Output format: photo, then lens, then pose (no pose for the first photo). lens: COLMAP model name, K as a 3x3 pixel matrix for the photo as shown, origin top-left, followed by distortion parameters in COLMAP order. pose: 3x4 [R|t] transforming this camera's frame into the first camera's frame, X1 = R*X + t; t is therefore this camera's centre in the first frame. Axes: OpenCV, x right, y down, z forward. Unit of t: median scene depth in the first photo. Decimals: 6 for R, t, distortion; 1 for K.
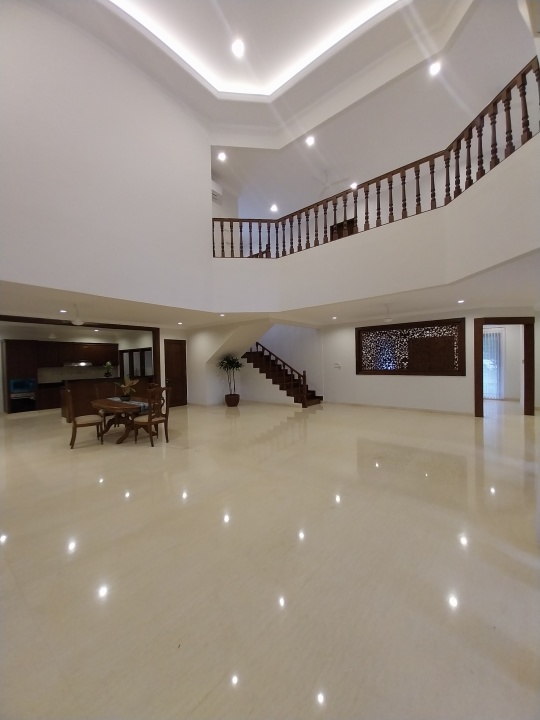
lens RADIAL K [[285.4, 0, 270.0], [0, 285.4, 360.0], [0, 0, 1]] dist [-0.001060, -0.000230]
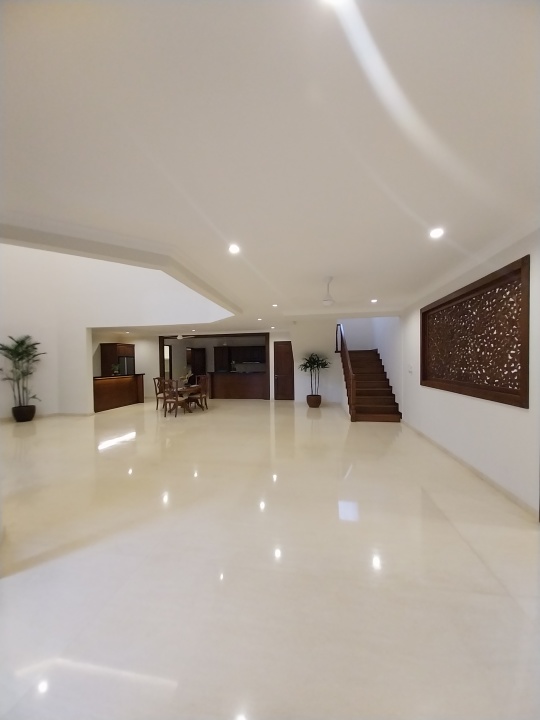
lens RADIAL K [[285.4, 0, 270.0], [0, 285.4, 360.0], [0, 0, 1]] dist [-0.001060, -0.000230]
pose [[0.527856, 0.009418, -0.849282, 0.640011], [0.004729, 0.999890, 0.014027, -0.013573], [0.849321, -0.011421, 0.527754, 0.374883]]
